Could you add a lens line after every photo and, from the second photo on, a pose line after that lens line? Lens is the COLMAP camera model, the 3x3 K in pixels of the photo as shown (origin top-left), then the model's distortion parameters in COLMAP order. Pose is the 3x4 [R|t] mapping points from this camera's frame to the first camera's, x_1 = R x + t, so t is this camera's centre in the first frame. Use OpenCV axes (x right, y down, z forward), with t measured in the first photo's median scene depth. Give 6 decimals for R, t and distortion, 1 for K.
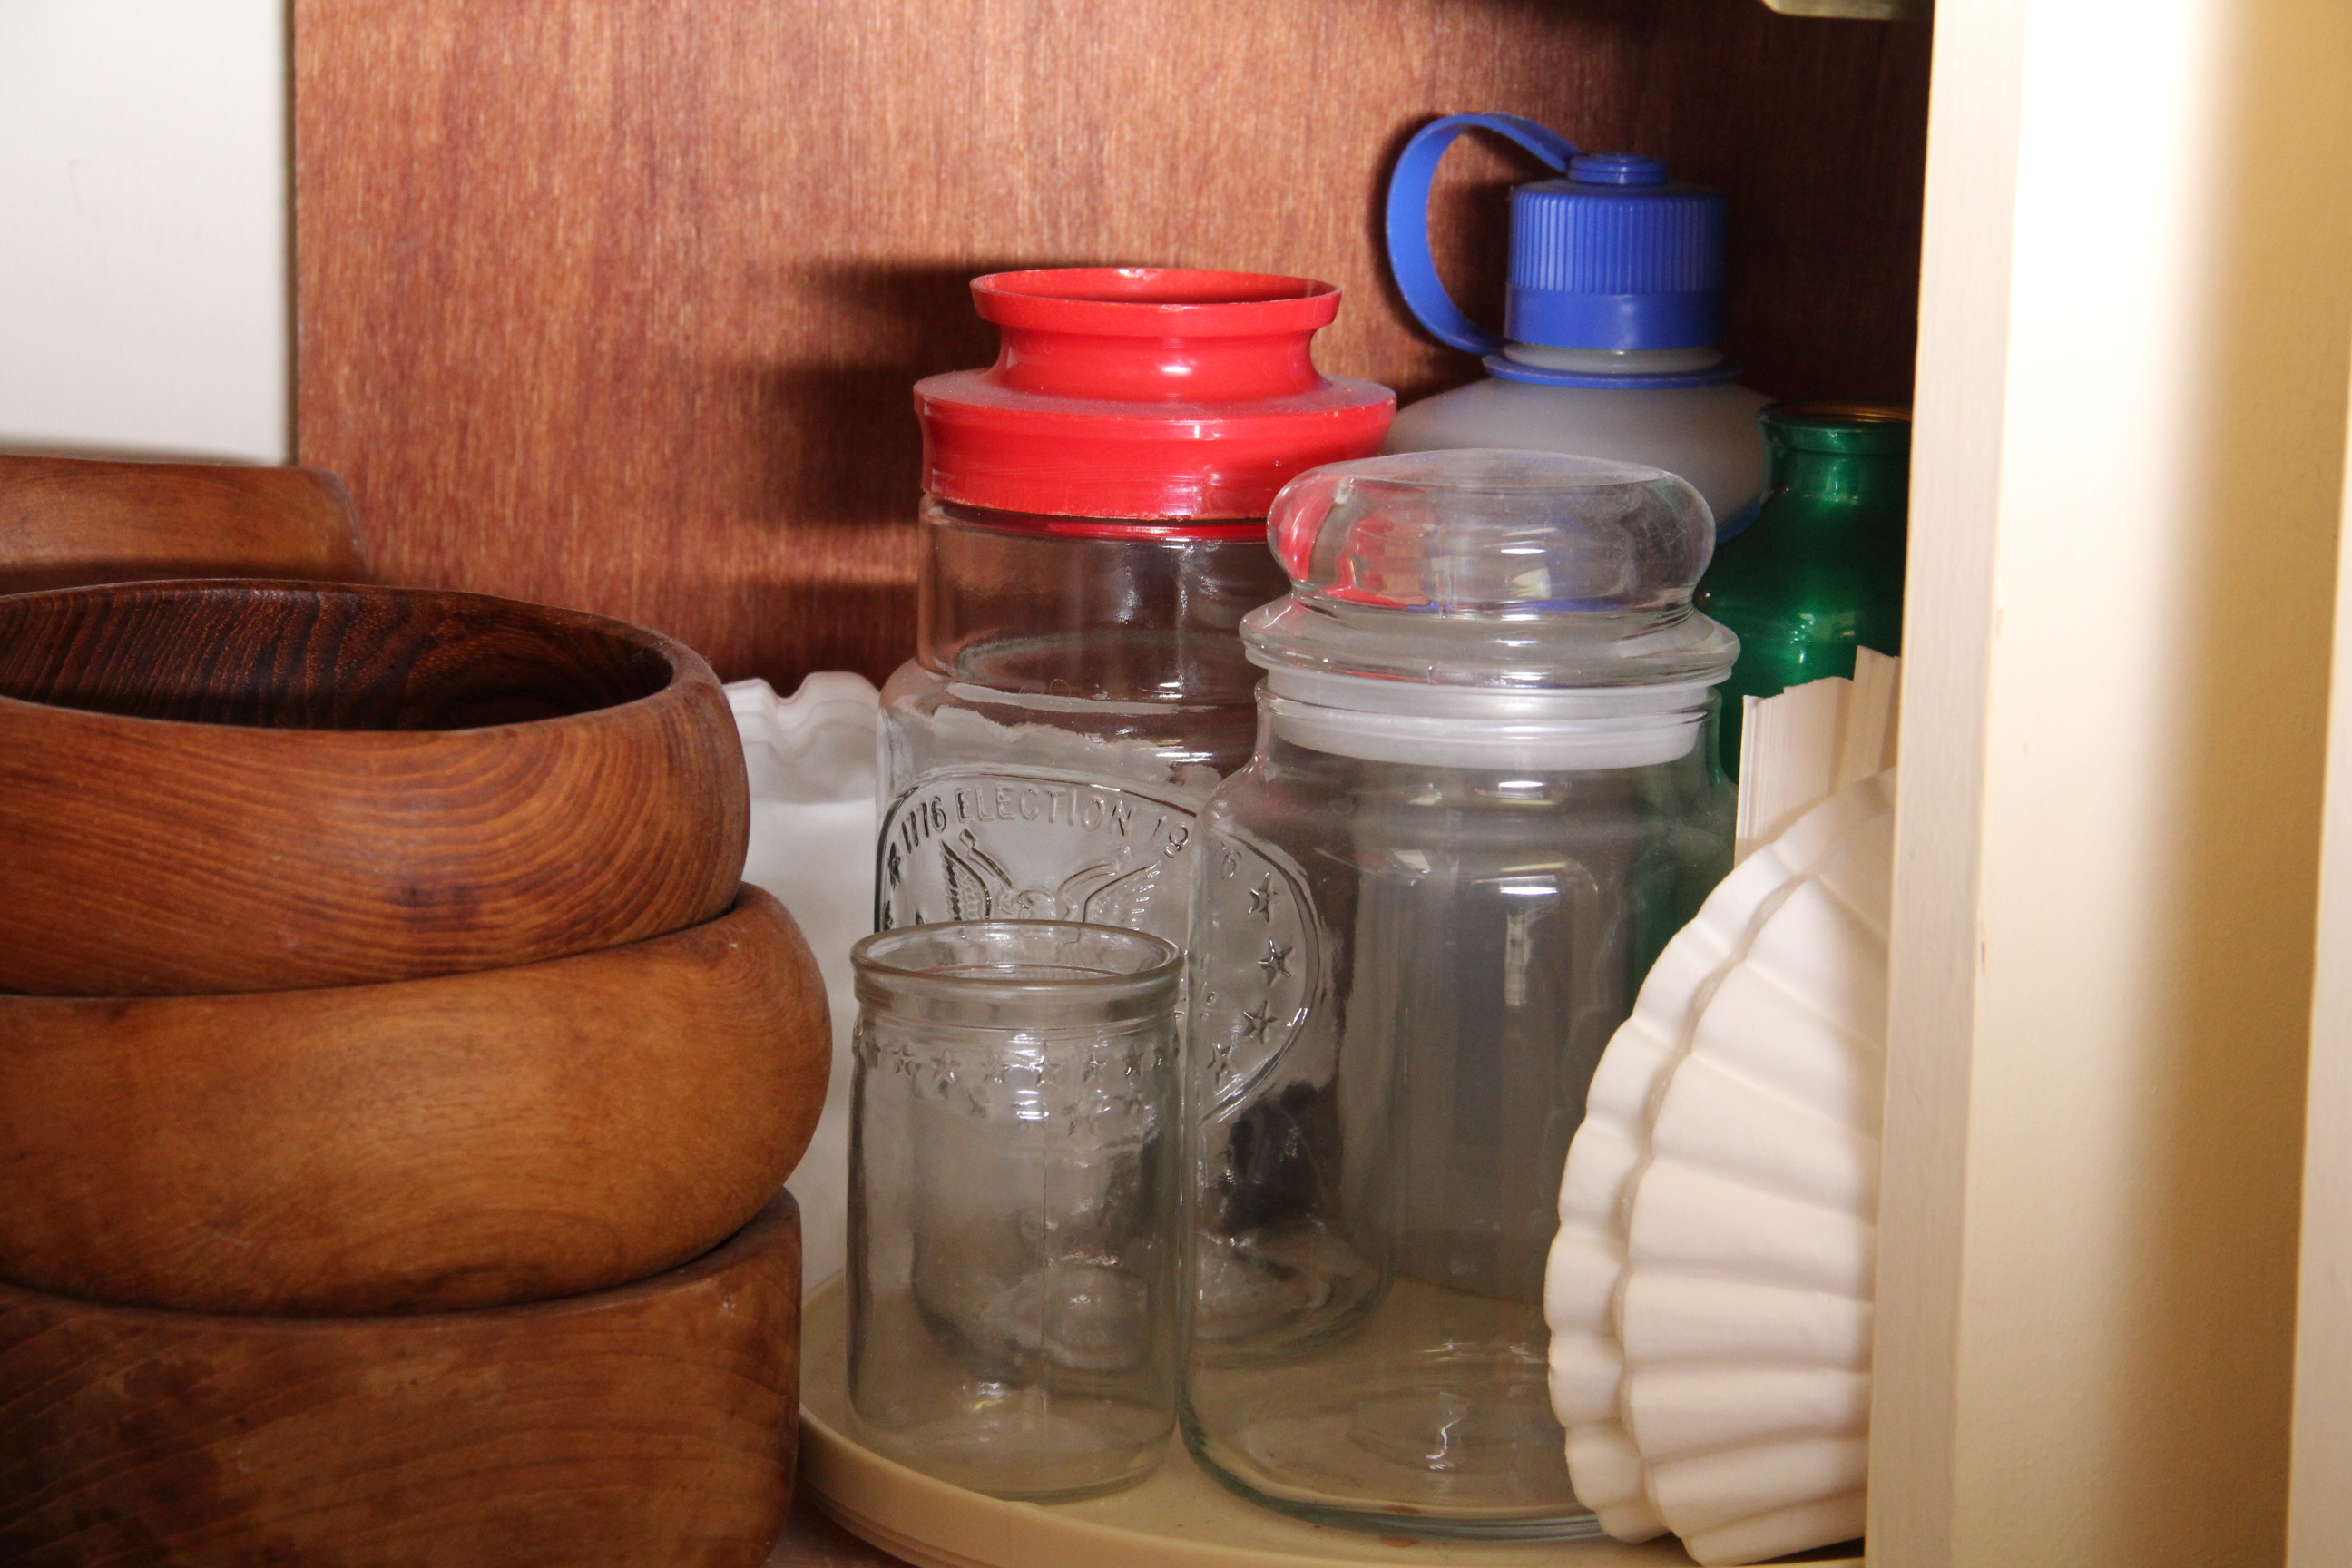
lens RADIAL K [[5779.0, 0, 1176.0], [0, 5779.0, 784.0], [0, 0, 1]] dist [0.332306, 0.268964]
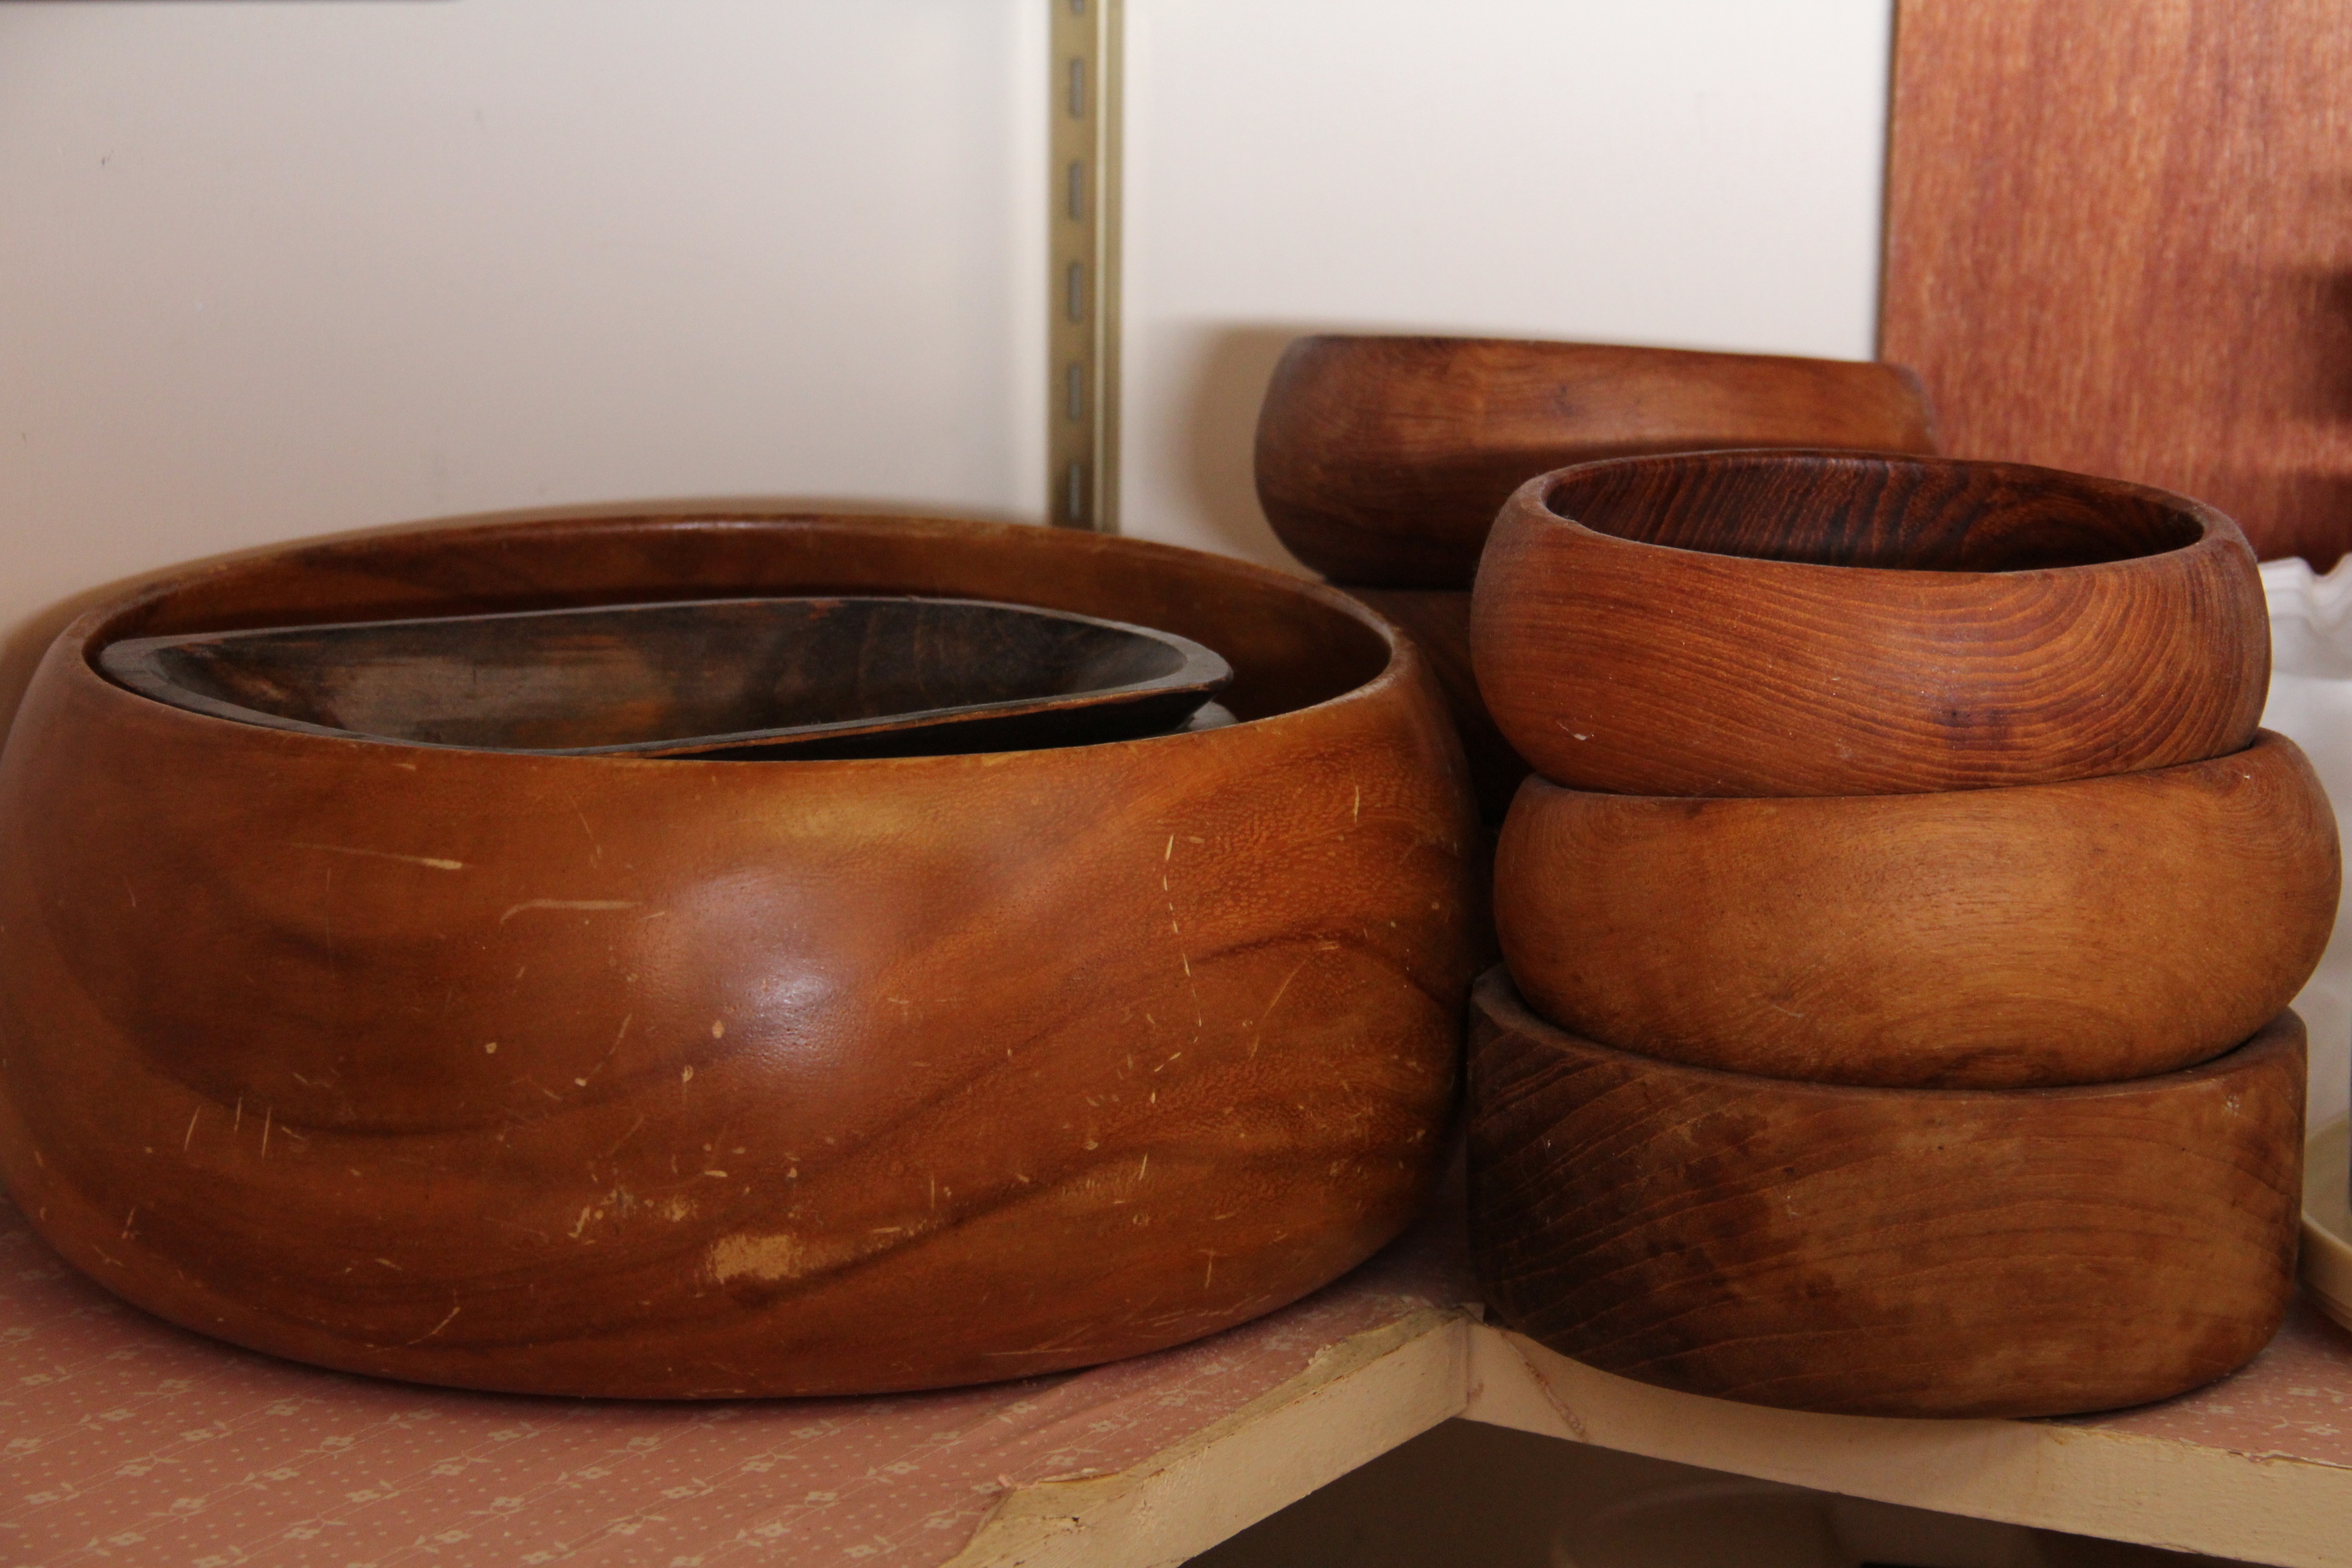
lens RADIAL K [[5779.0, 0, 1176.0], [0, 5779.0, 784.0], [0, 0, 1]] dist [0.332306, 0.268964]
pose [[0.961674, 0.037210, -0.271657, 0.029514], [-0.037201, 0.999294, 0.005184, 0.031069], [0.271659, 0.005121, 0.962380, -0.121527]]
